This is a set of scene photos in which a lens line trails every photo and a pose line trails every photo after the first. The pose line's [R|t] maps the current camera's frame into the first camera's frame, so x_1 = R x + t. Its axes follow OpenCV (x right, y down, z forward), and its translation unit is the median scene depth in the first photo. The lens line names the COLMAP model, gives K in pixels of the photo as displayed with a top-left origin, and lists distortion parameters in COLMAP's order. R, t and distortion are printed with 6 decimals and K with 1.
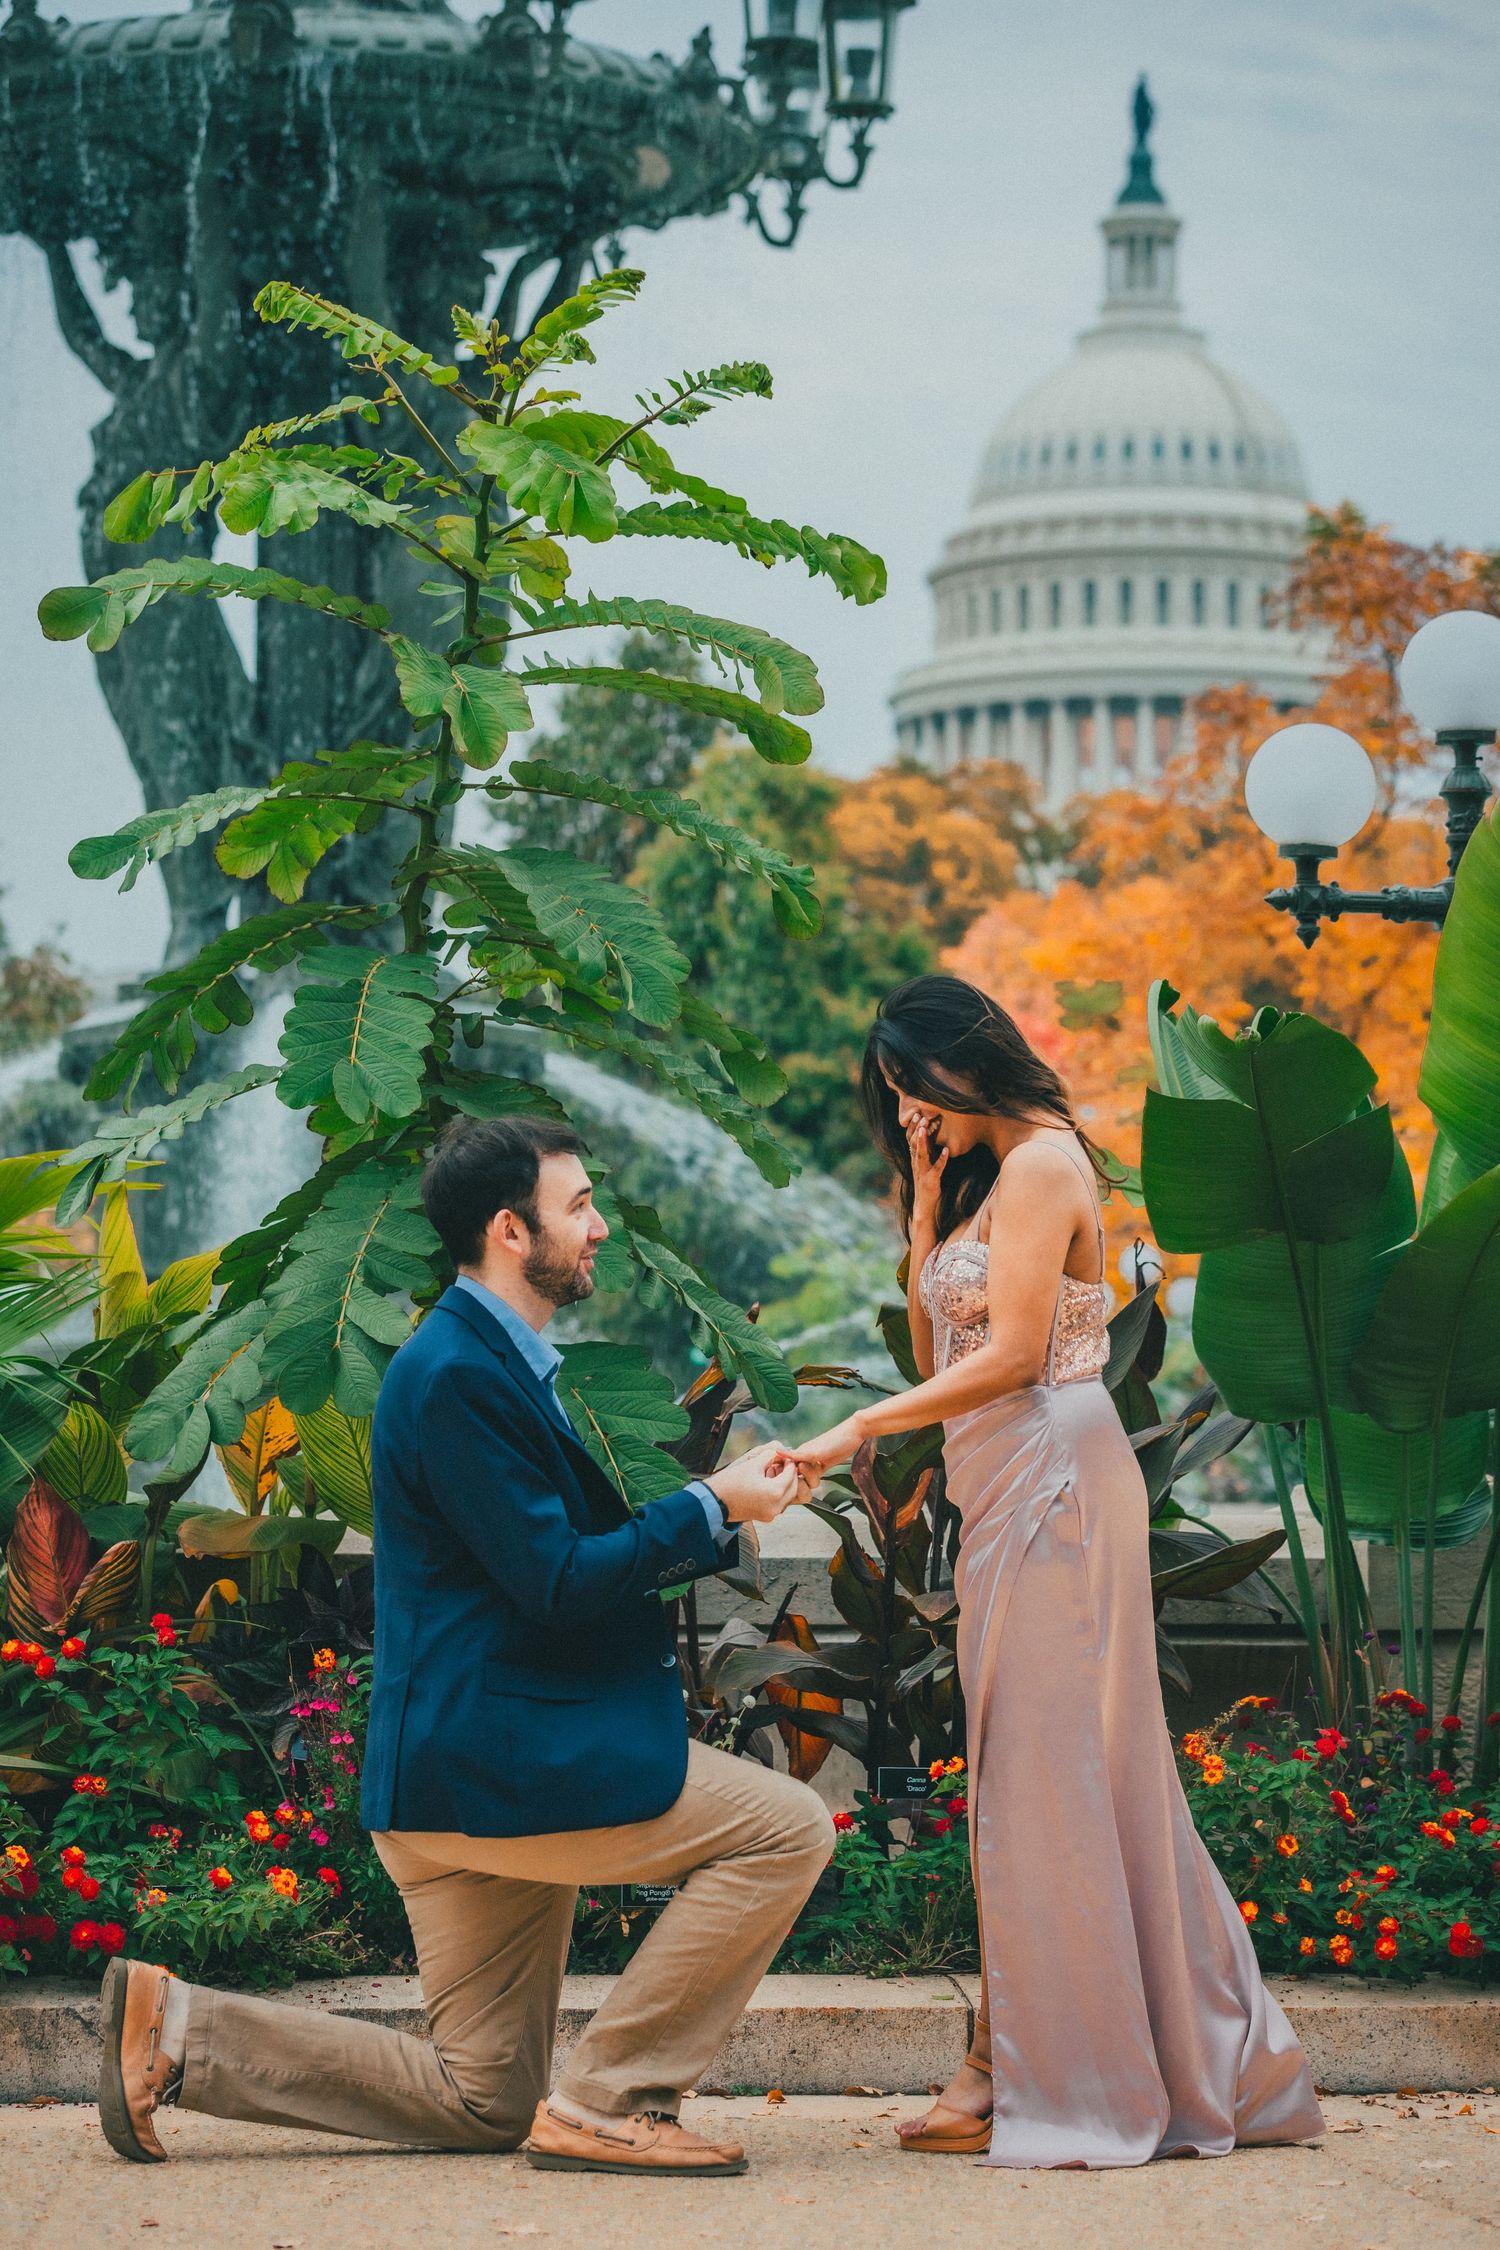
lens RADIAL K [[5744.6, 0, 750.0], [0, 5744.6, 1125.0], [0, 0, 1]] dist [0.024634, 0.234526]
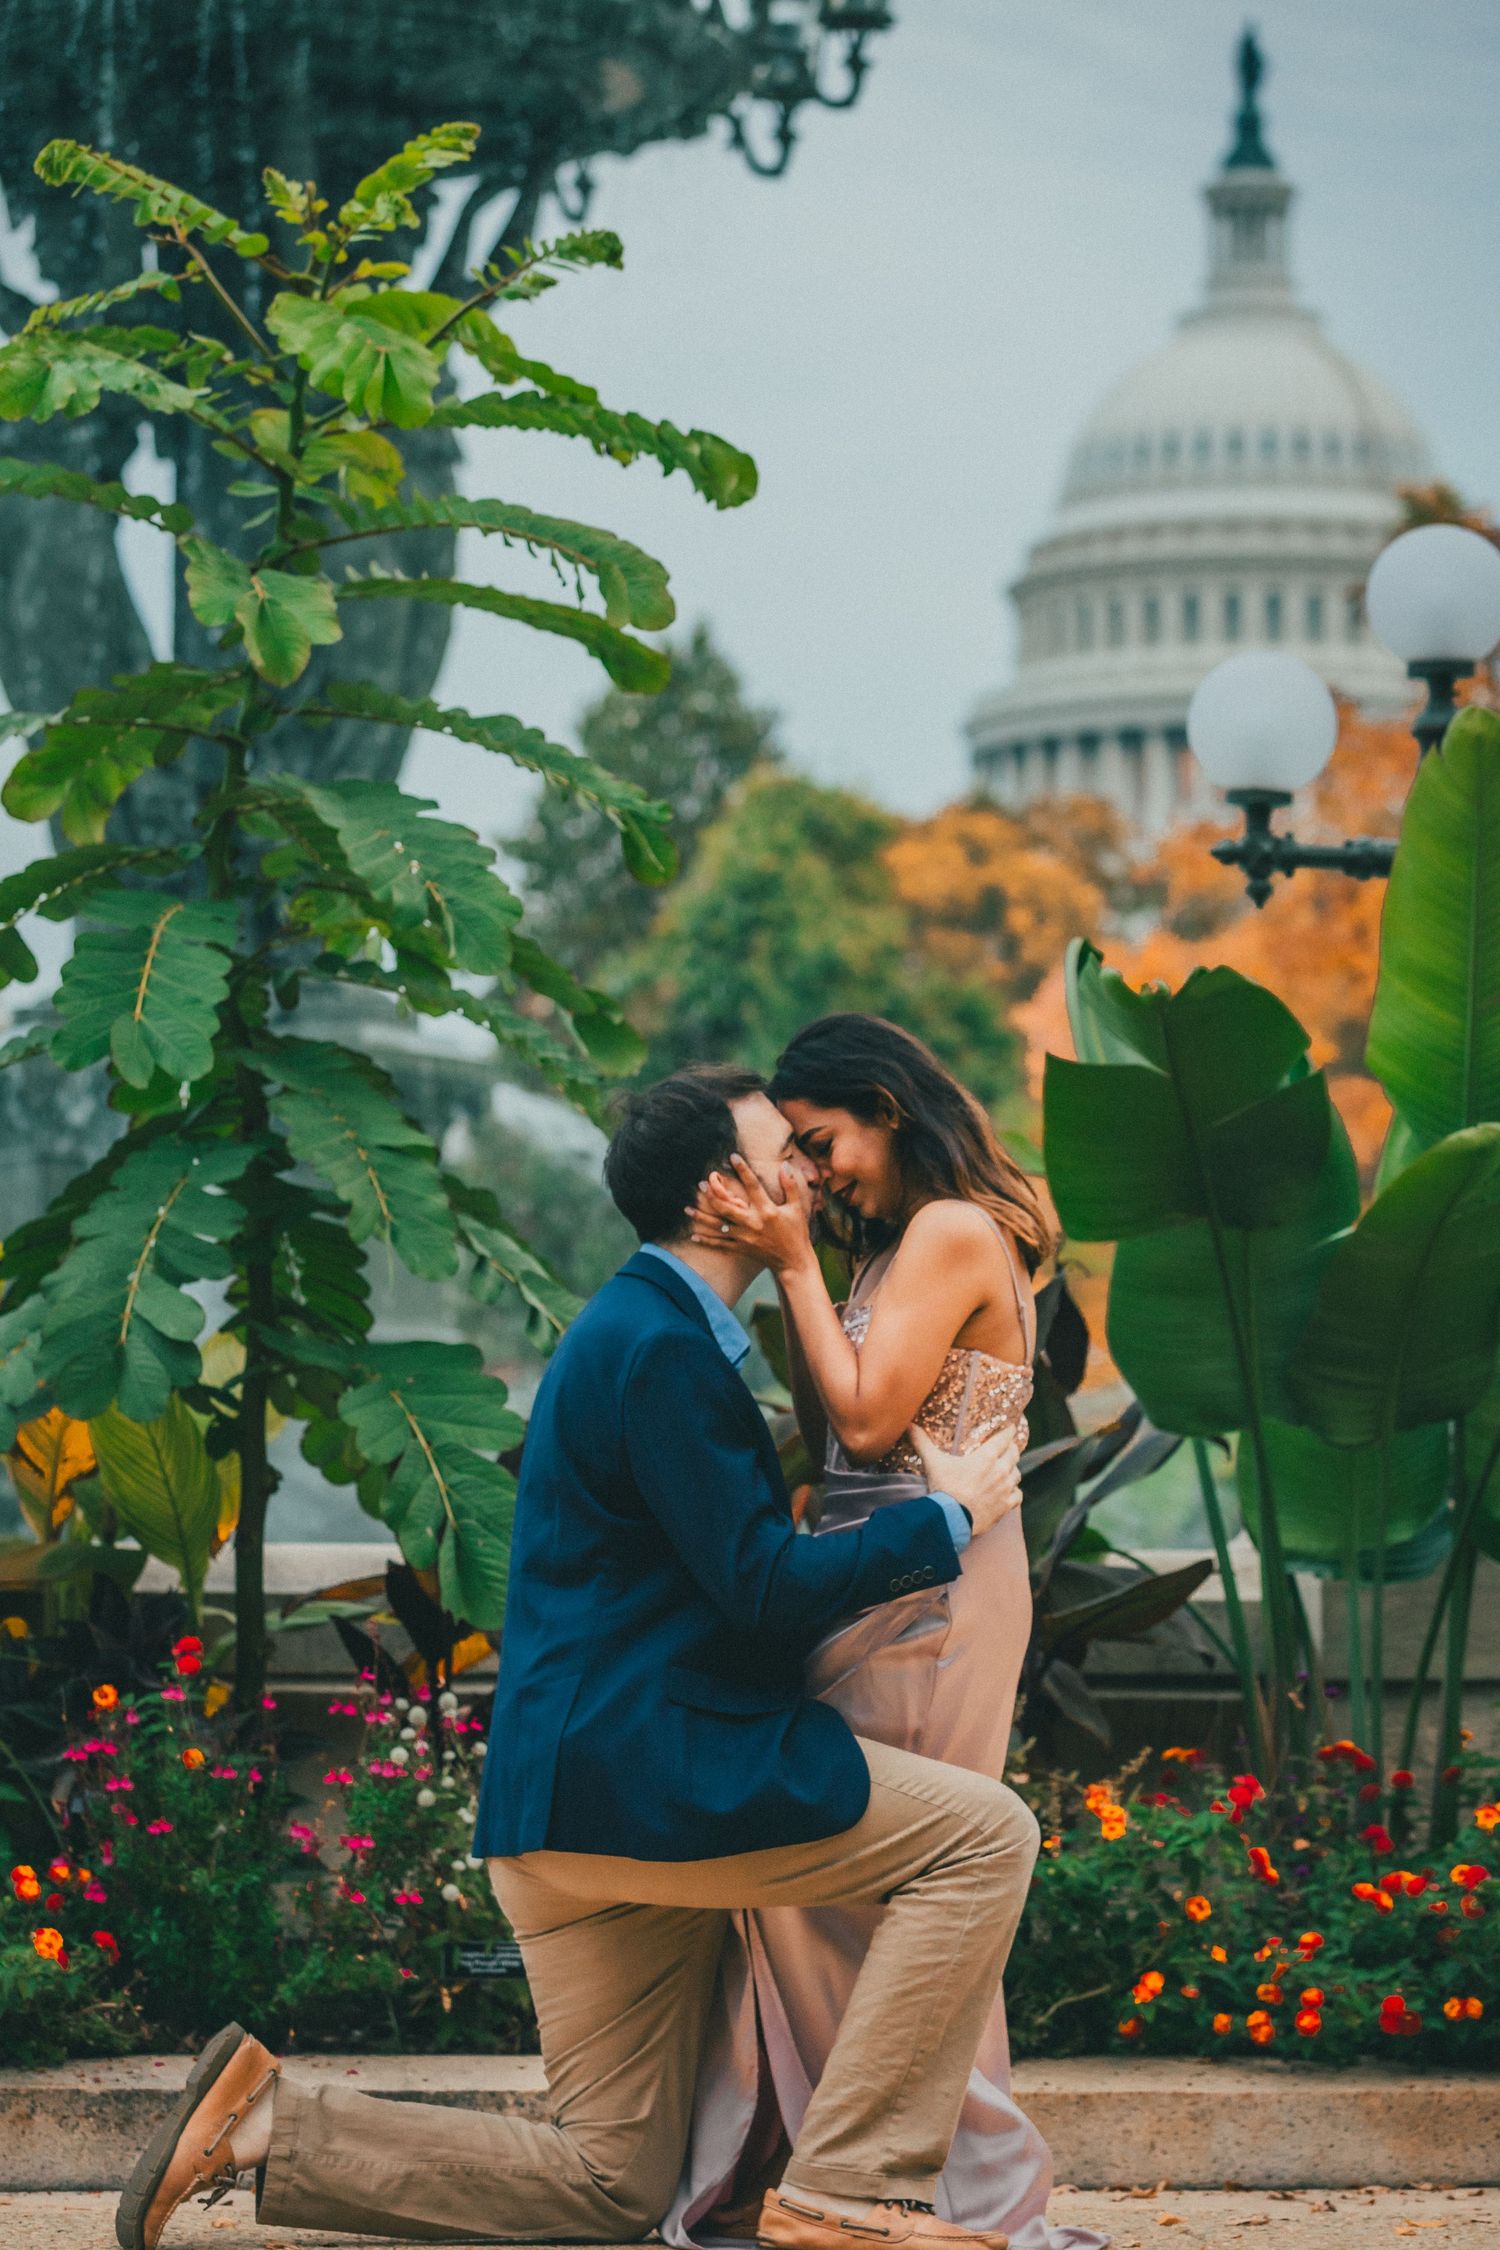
lens RADIAL K [[6515.9, 0, 750.0], [0, 6515.9, 1125.0], [0, 0, 1]] dist [0.043287, -1.741993]
pose [[0.999934, 0.000062, -0.011458, 0.034085], [-0.000231, 0.999891, -0.014765, 0.019079], [0.011456, 0.014767, 0.999825, 0.002450]]
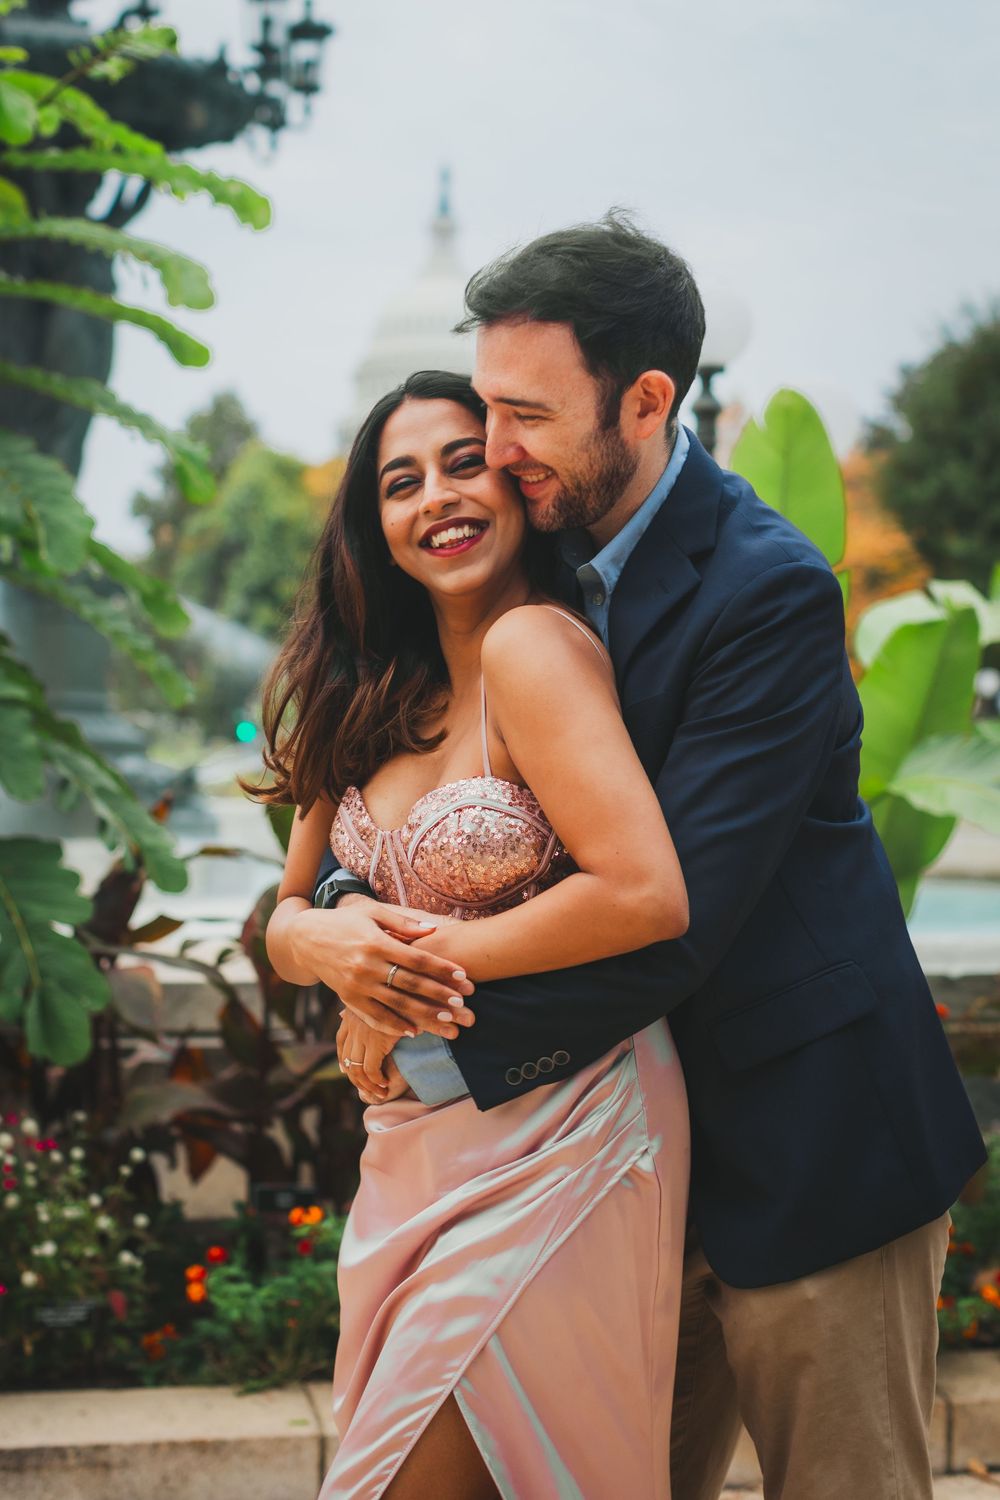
lens RADIAL K [[2347.7, 0, 500.0], [0, 2347.7, 750.0], [0, 0, 1]] dist [0.248133, -1.963692]
pose [[0.995396, 0.010601, 0.095255, 0.025094], [-0.016050, 0.998266, 0.056625, -0.009433], [-0.094490, -0.057893, 0.993841, 0.493018]]
